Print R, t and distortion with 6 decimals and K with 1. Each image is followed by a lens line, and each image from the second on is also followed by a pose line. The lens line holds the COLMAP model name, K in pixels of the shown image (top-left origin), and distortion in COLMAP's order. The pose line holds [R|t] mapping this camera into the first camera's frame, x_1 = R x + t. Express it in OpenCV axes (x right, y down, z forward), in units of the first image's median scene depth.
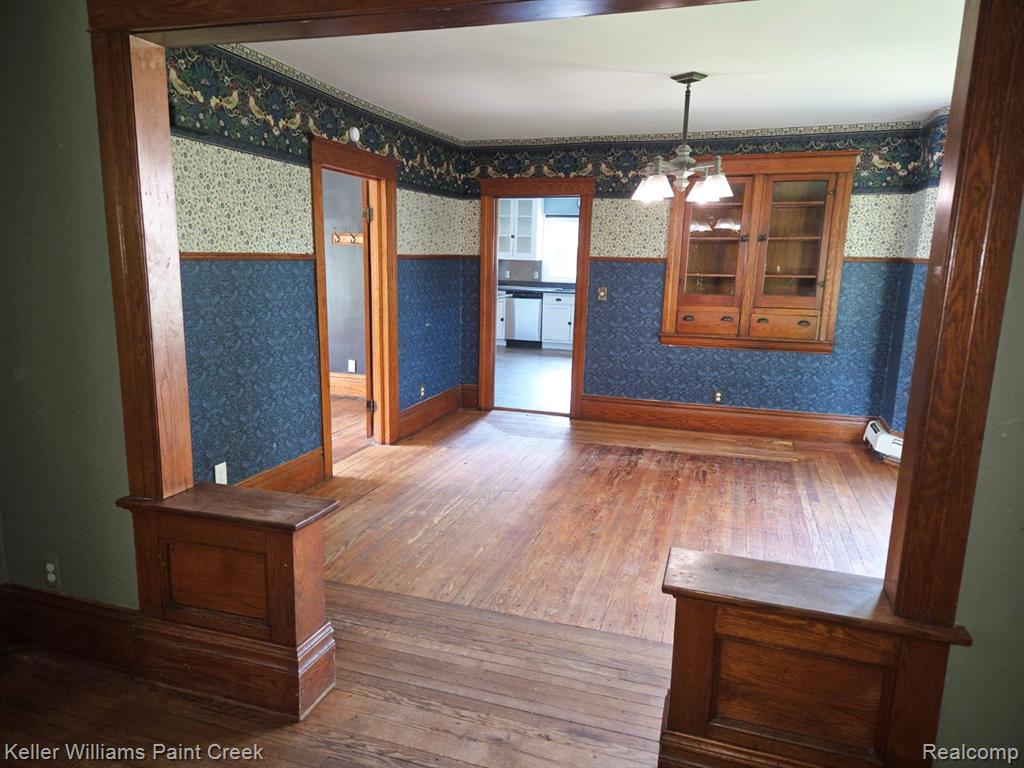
lens RADIAL K [[691.9, 0, 515.1], [0, 691.9, 392.2], [0, 0, 1]] dist [0.069119, -0.059490]
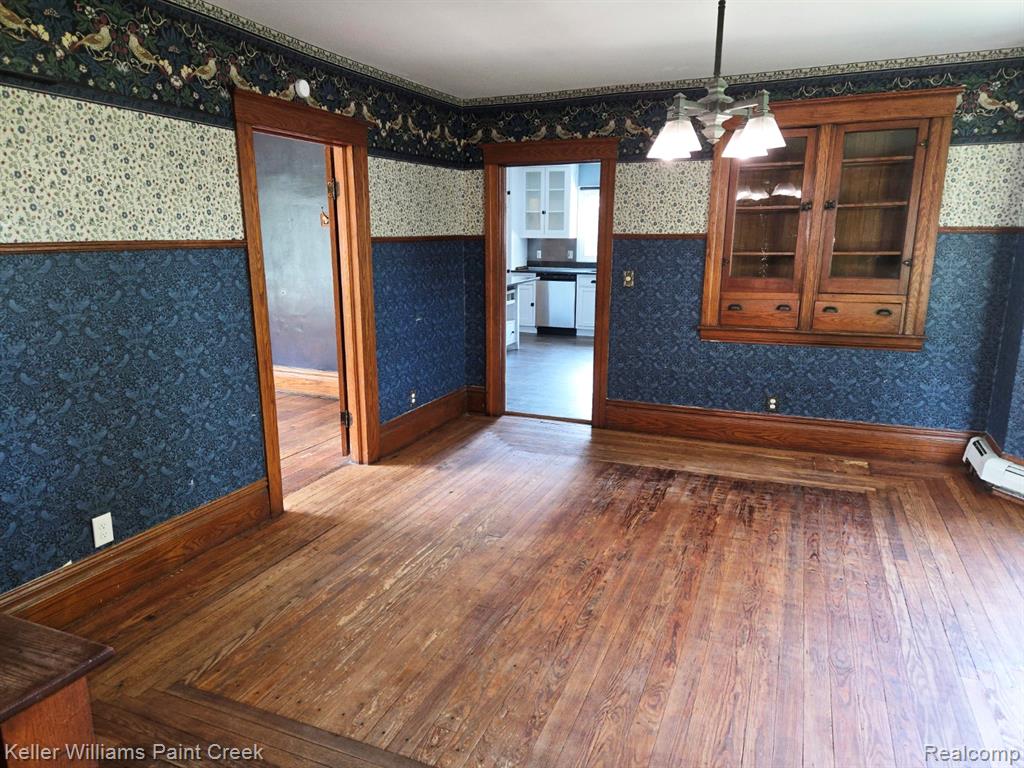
lens RADIAL K [[691.1, 0, 512.0], [0, 691.1, 384.0], [0, 0, 1]] dist [0.070277, -0.058376]
pose [[0.996178, -0.003754, -0.087263, 0.068124], [0.005510, 0.999787, 0.019899, -0.038592], [0.087170, -0.020304, 0.995987, 0.185365]]
